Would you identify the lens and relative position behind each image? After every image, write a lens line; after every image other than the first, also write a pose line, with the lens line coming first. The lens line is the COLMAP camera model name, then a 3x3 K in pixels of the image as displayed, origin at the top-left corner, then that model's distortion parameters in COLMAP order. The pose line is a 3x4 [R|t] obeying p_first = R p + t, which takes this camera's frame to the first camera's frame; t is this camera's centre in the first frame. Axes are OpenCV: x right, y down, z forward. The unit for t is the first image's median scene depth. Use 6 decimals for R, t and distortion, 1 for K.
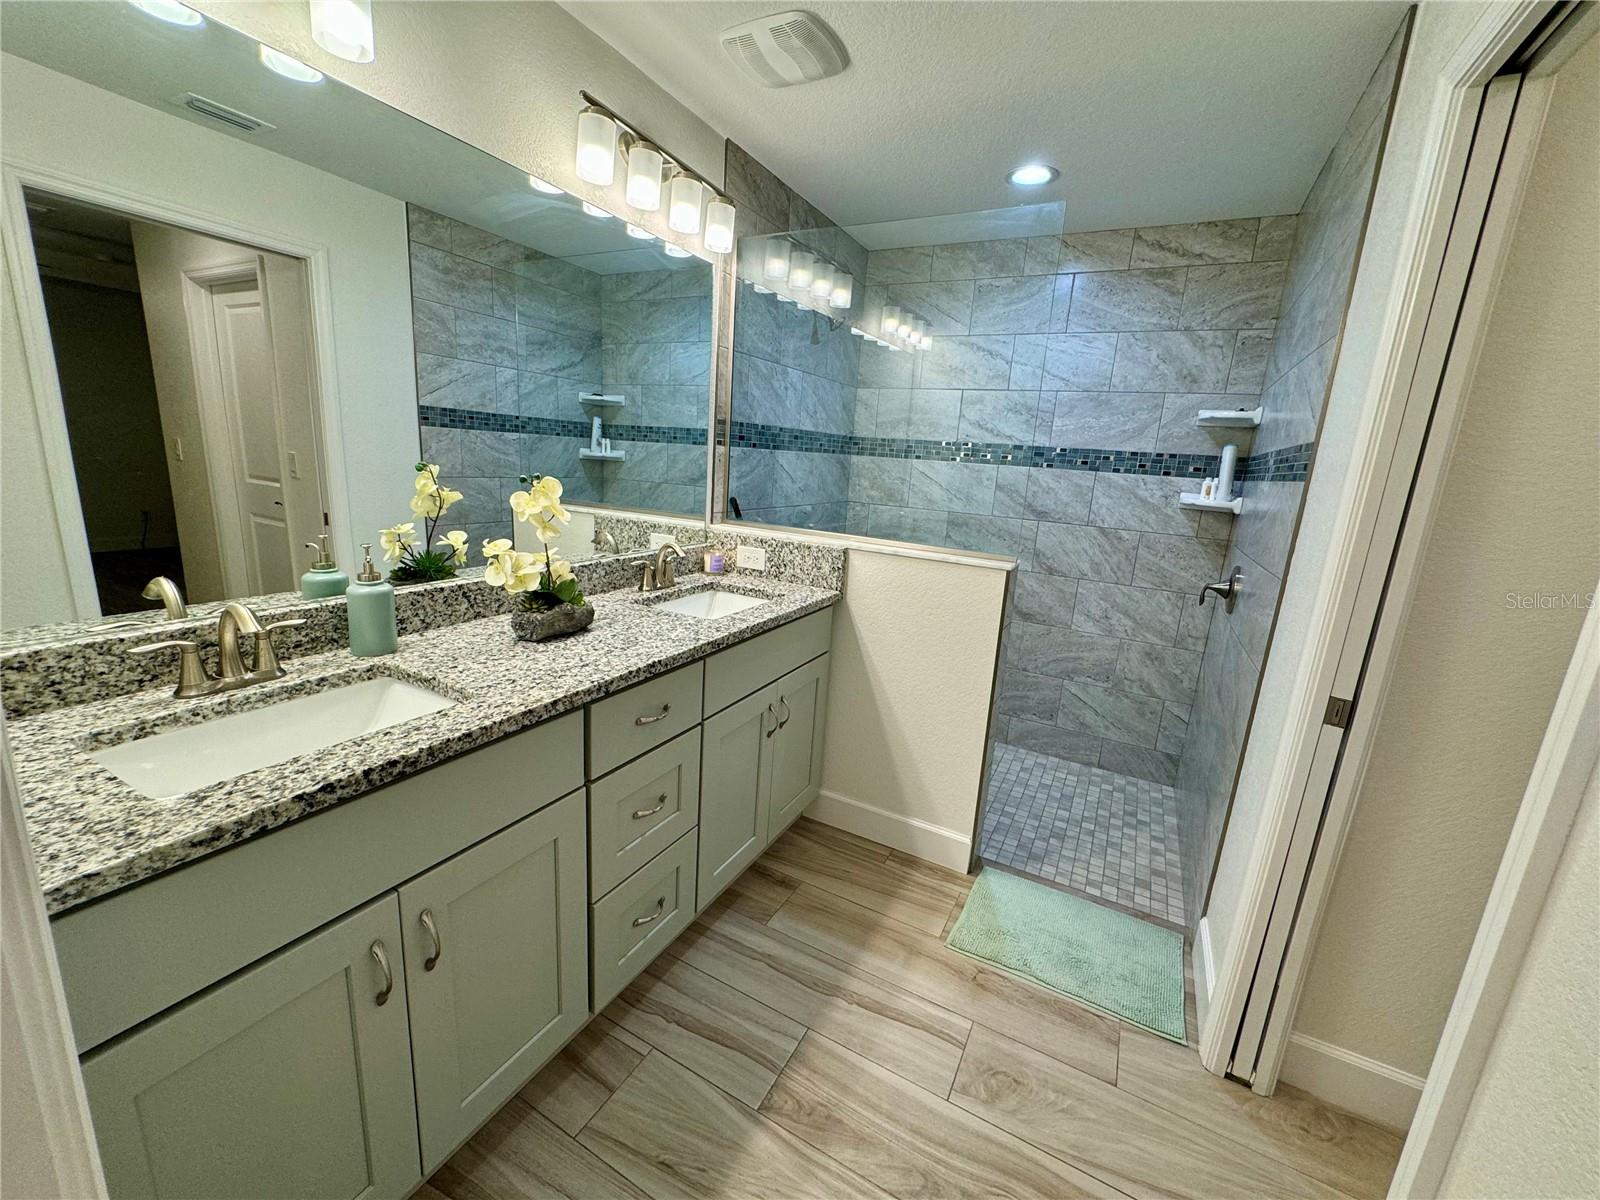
lens RADIAL K [[639.2, 0, 800.7], [0, 639.2, 596.5], [0, 0, 1]] dist [-0.001513, 0.000106]
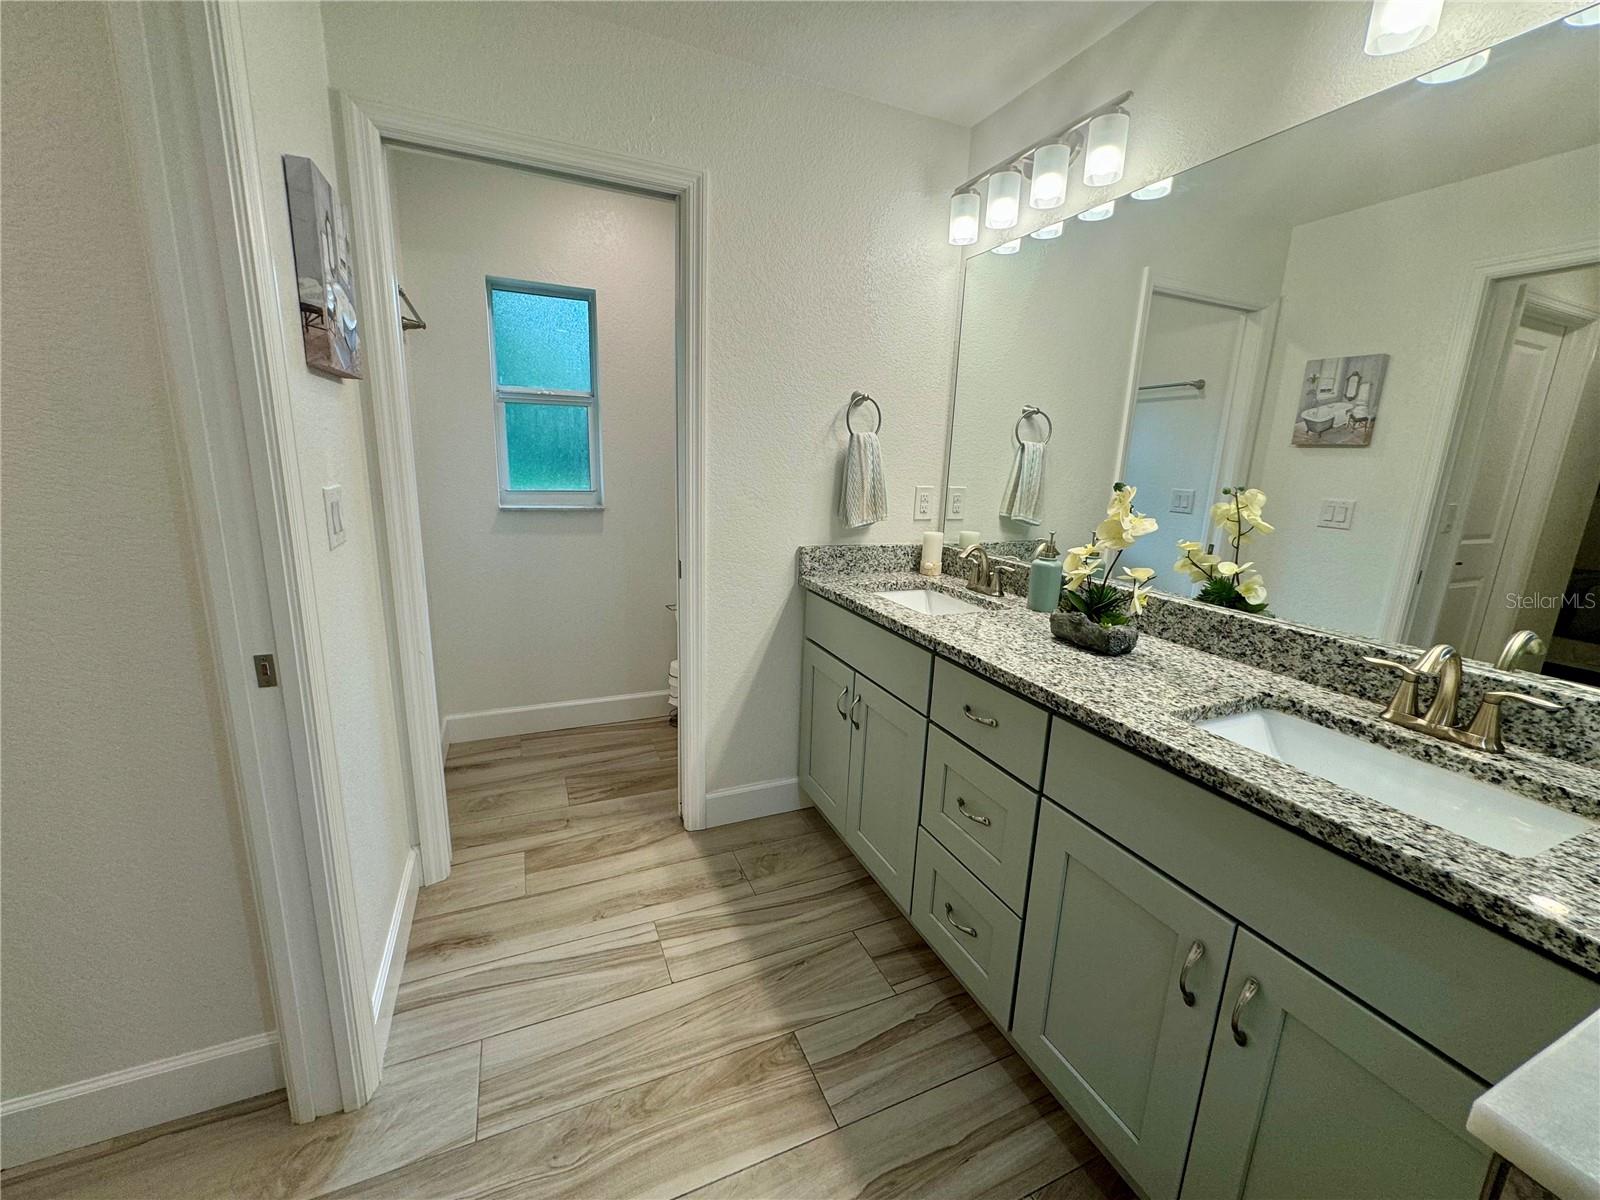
lens RADIAL K [[639.2, 0, 800.5], [0, 639.2, 597.9], [0, 0, 1]] dist [-0.001513, 0.000106]
pose [[-0.610200, 0.087785, -0.787369, 0.703128], [-0.247372, 0.923042, 0.294621, -0.205033], [0.752638, 0.374550, -0.541524, 1.285601]]
